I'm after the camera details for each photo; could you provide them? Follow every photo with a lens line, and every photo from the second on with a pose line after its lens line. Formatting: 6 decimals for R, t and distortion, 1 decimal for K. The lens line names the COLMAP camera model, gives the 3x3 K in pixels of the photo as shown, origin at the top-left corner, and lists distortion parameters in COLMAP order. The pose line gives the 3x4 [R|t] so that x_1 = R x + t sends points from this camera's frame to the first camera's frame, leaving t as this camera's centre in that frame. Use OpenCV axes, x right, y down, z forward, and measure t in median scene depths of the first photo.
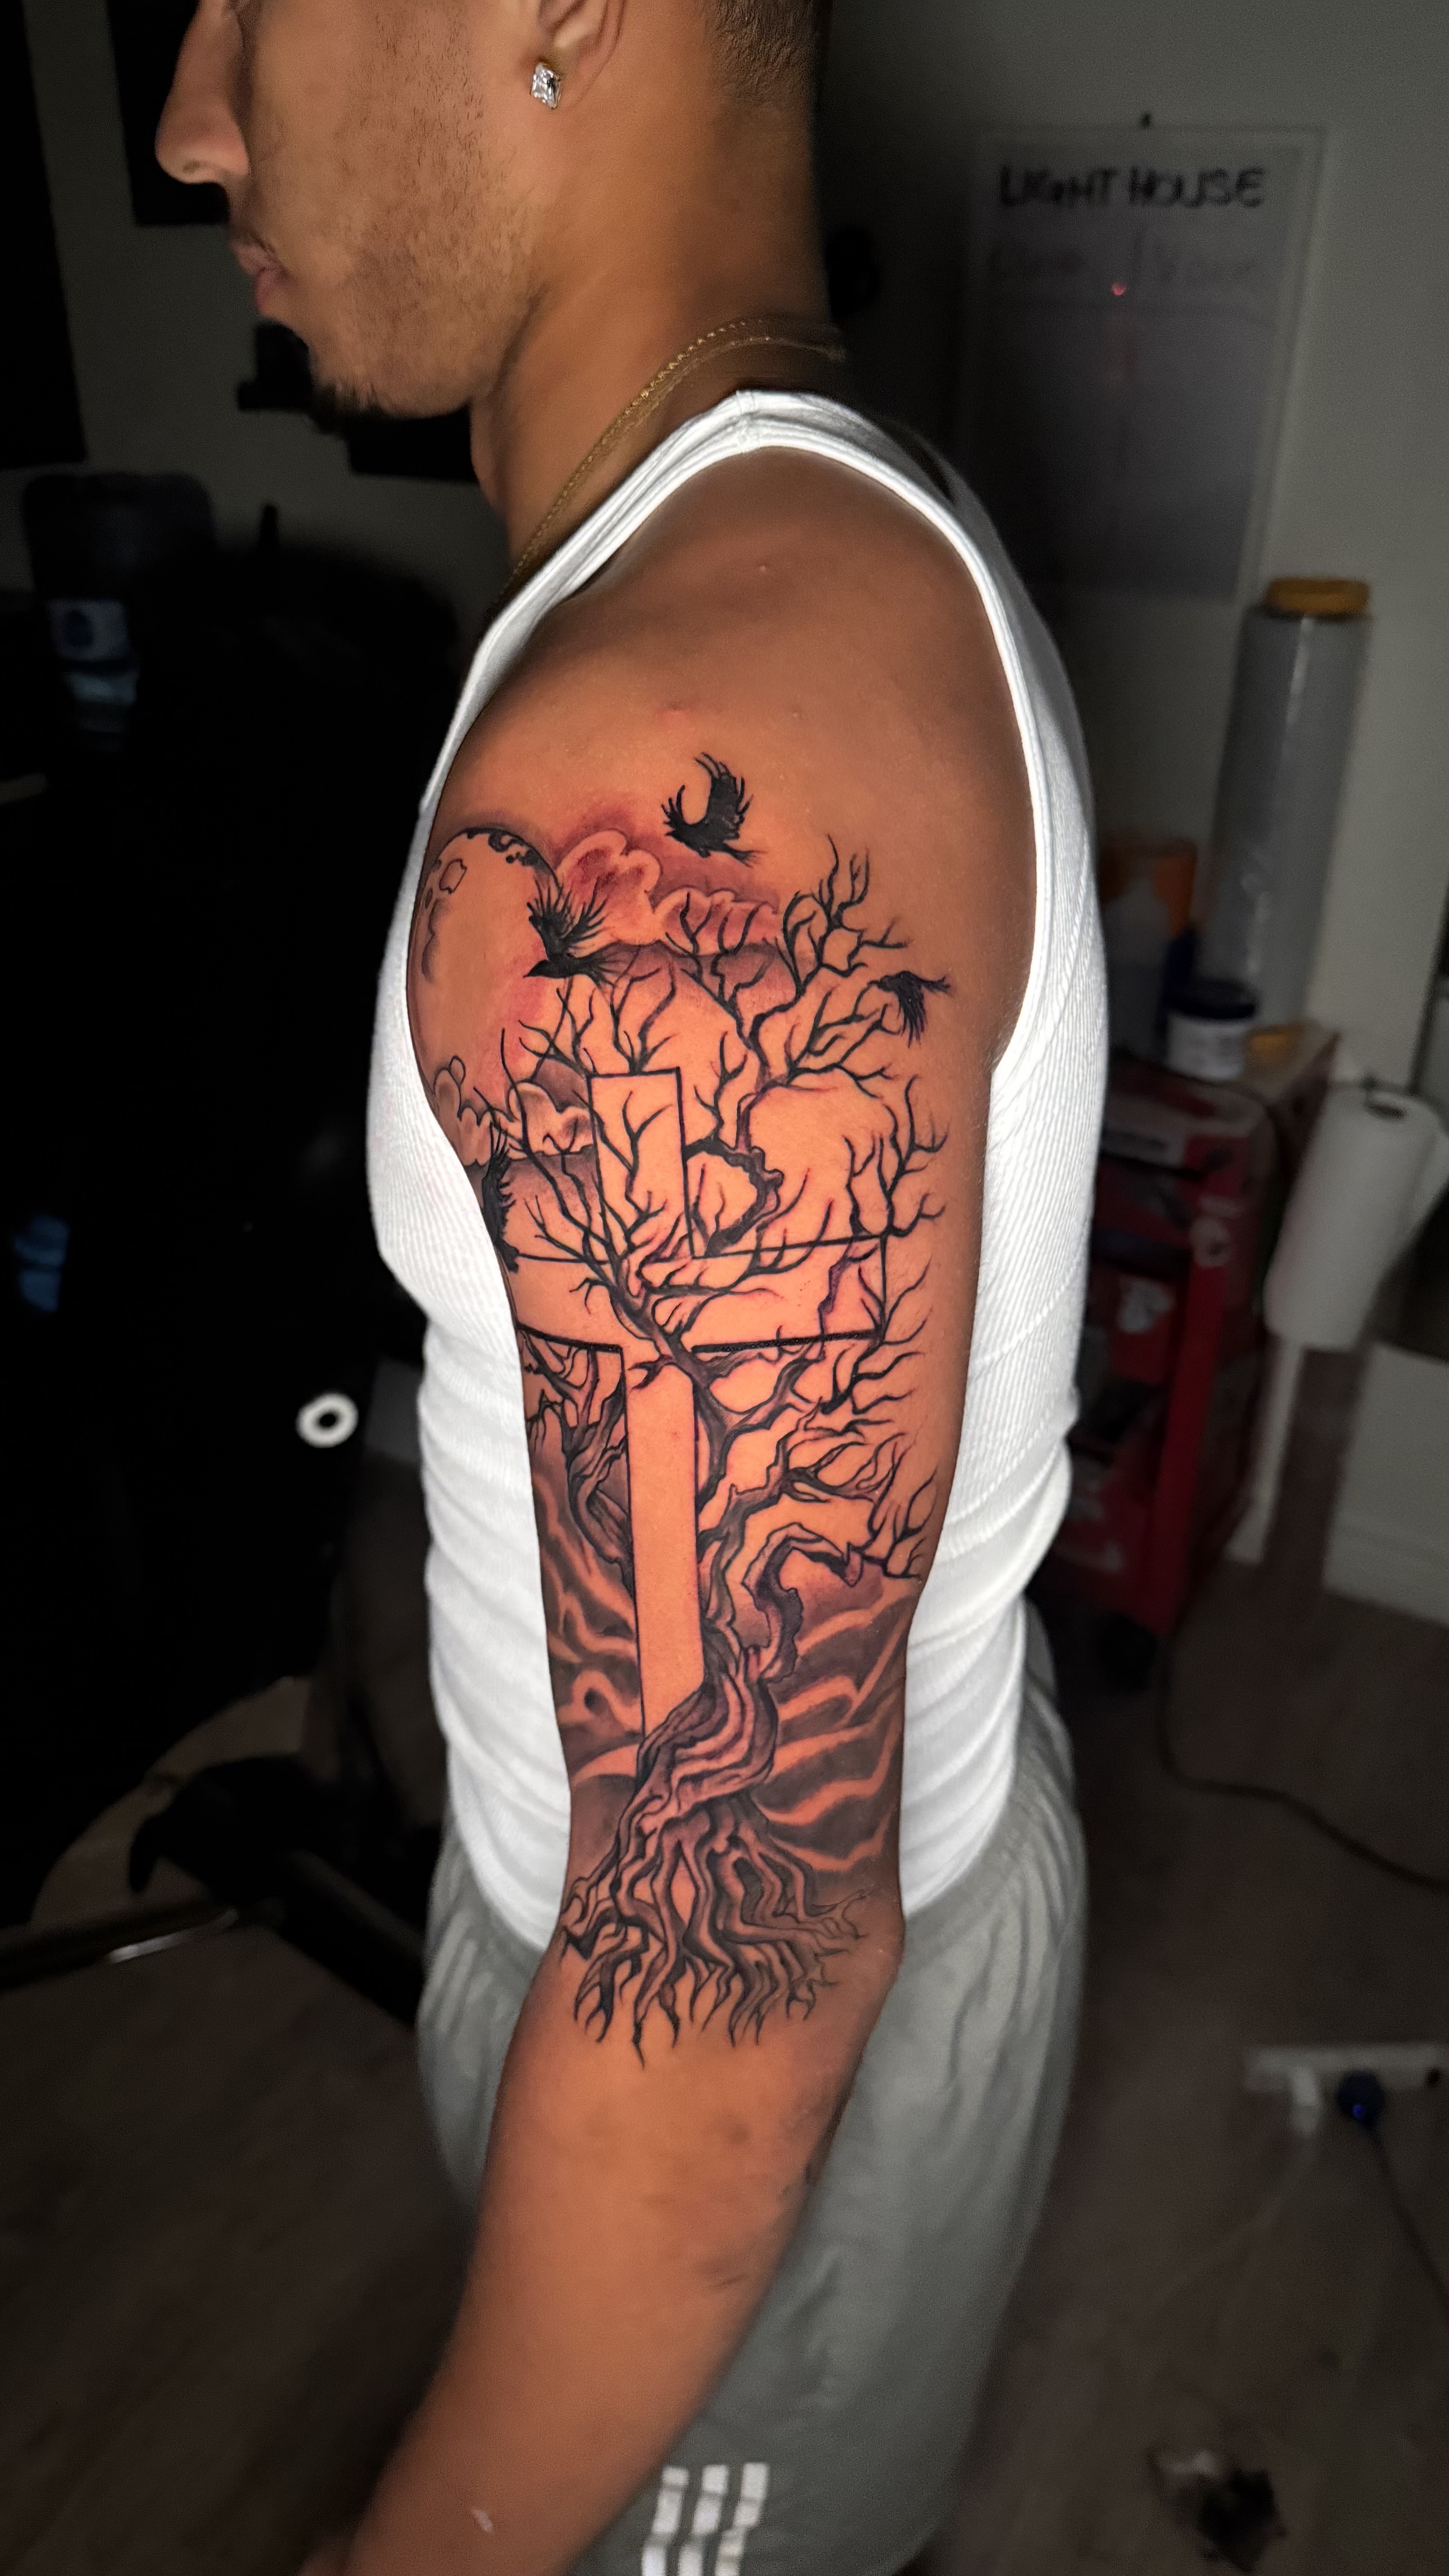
lens RADIAL K [[1855.5, 0, 718.6], [0, 1855.5, 1275.7], [0, 0, 1]] dist [0.043792, -0.079602]
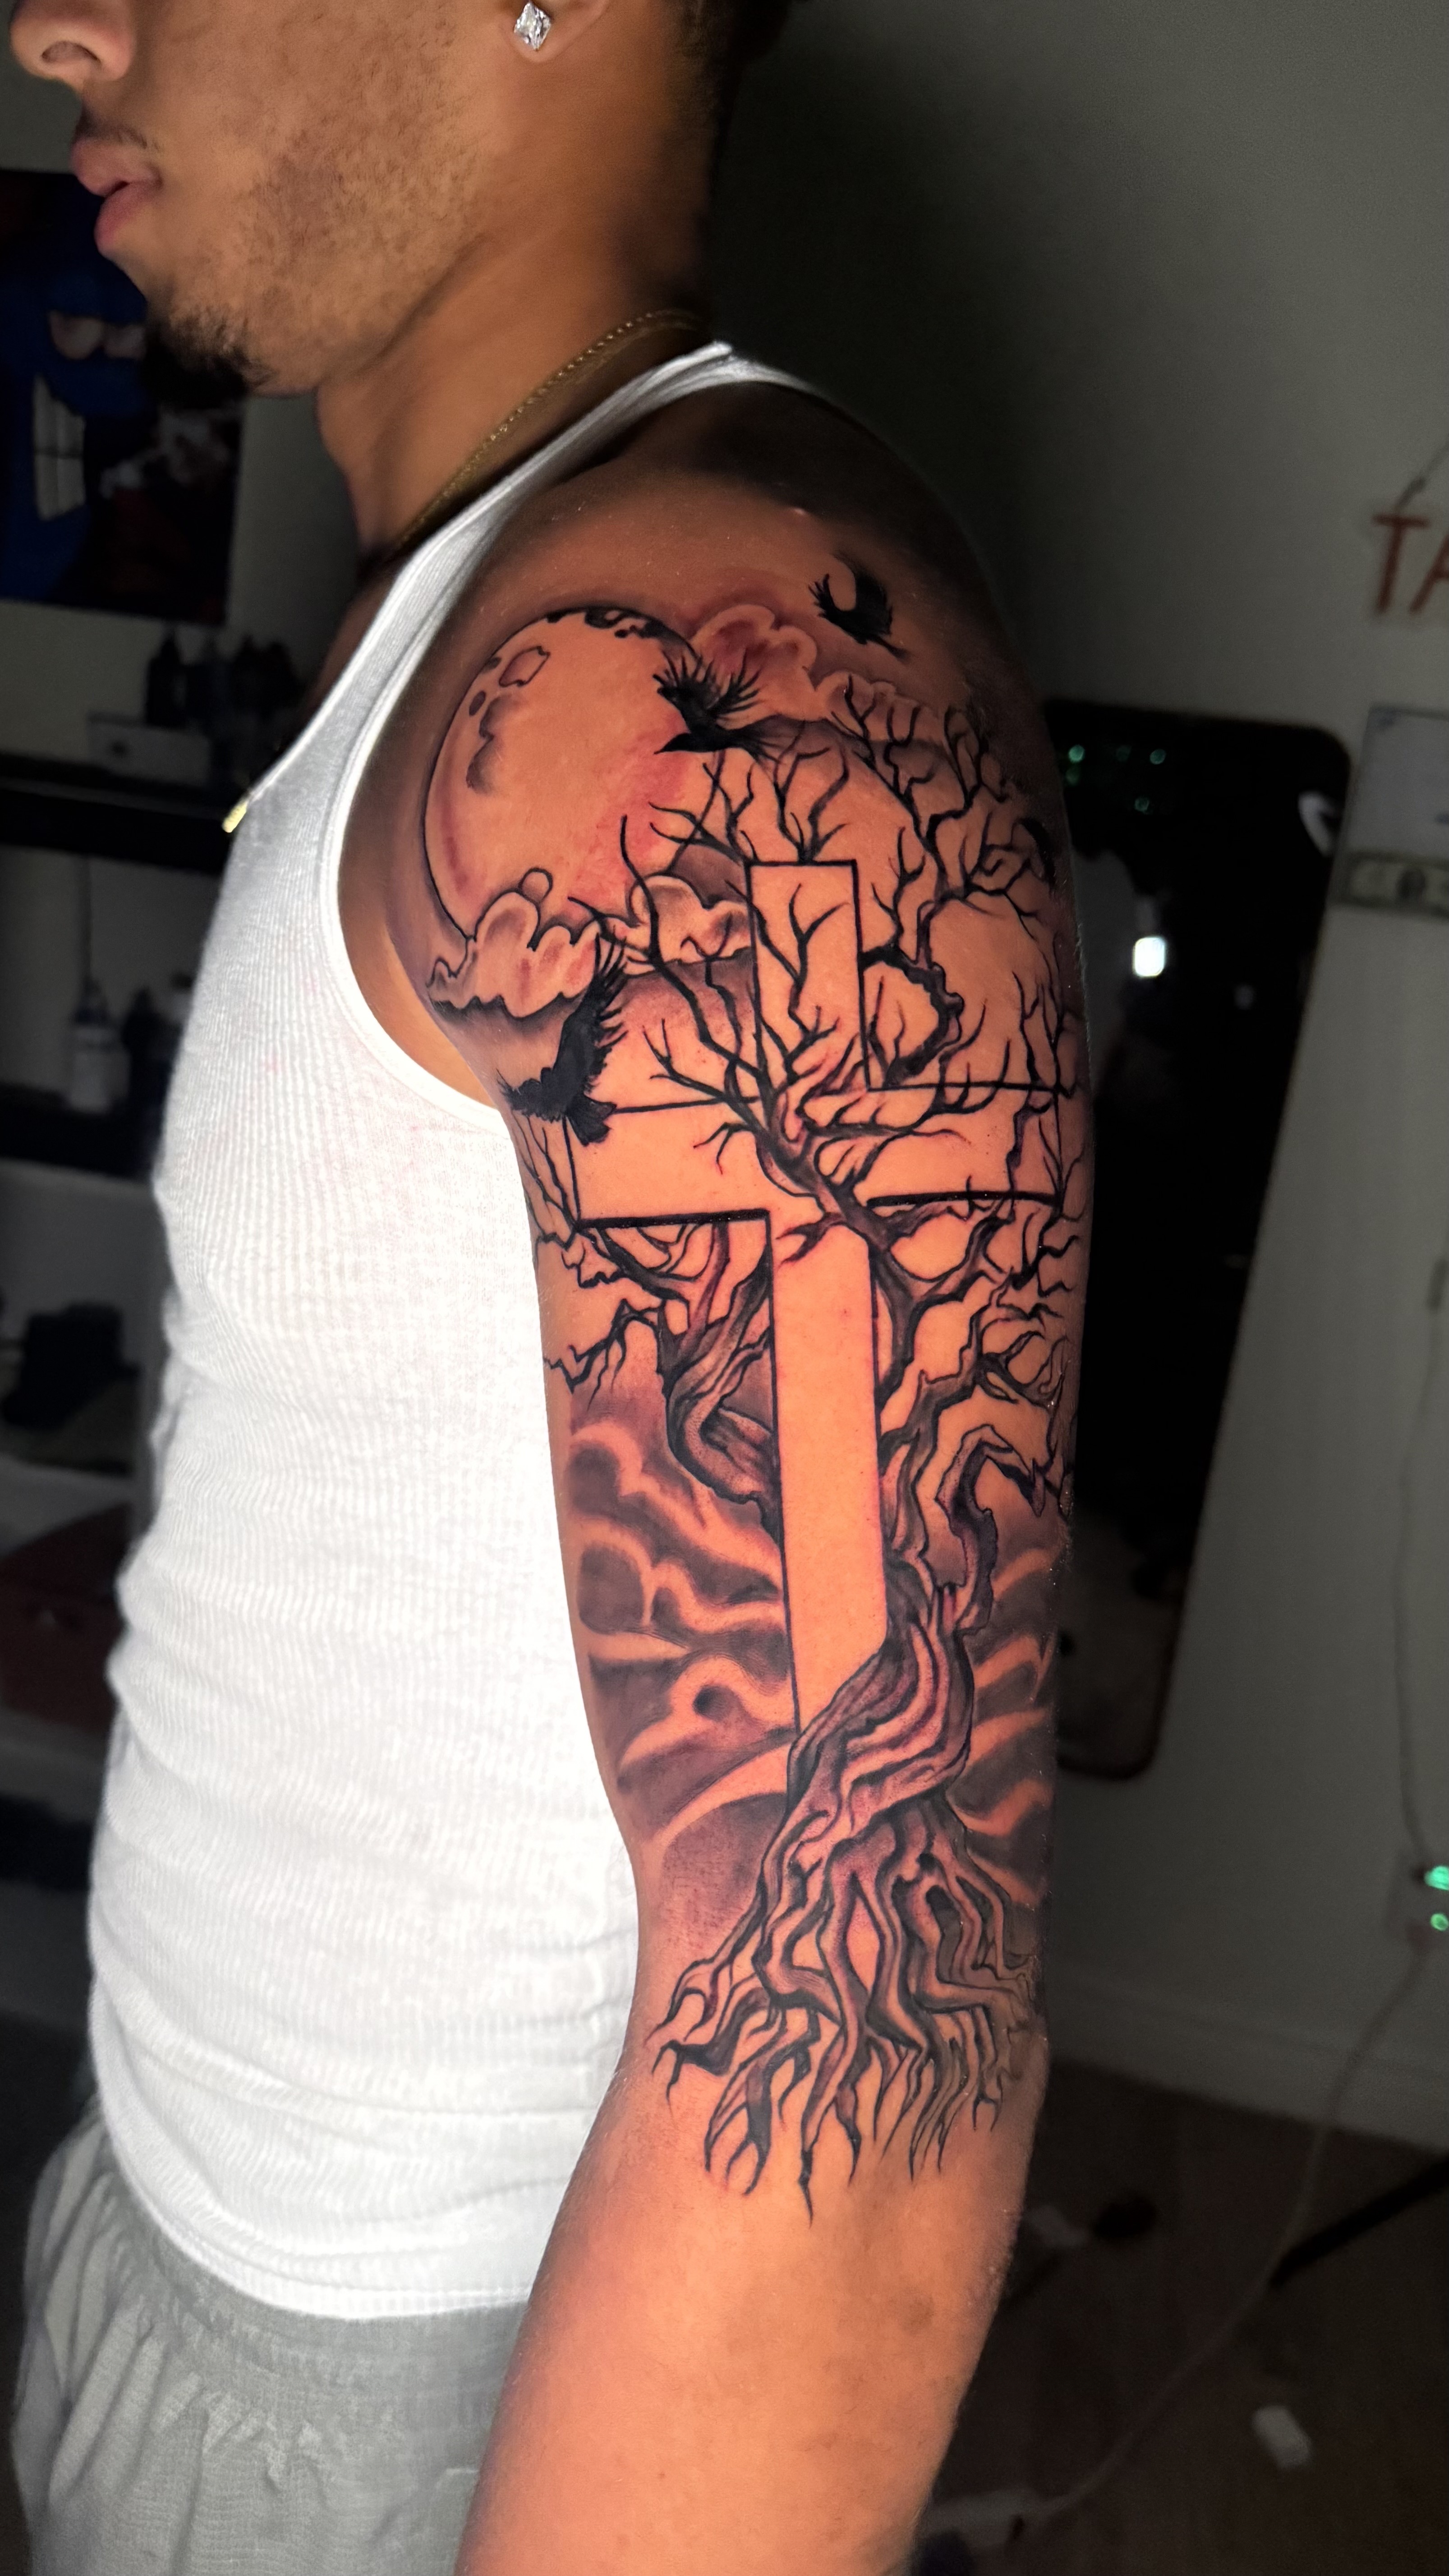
lens RADIAL K [[1855.5, 0, 727.4], [0, 1855.5, 1311.4], [0, 0, 1]] dist [0.043792, -0.079602]
pose [[0.933011, 0.033633, 0.358274, -0.352735], [0.060959, 0.966460, -0.249476, 0.278383], [-0.354648, 0.254603, 0.899668, 0.301196]]
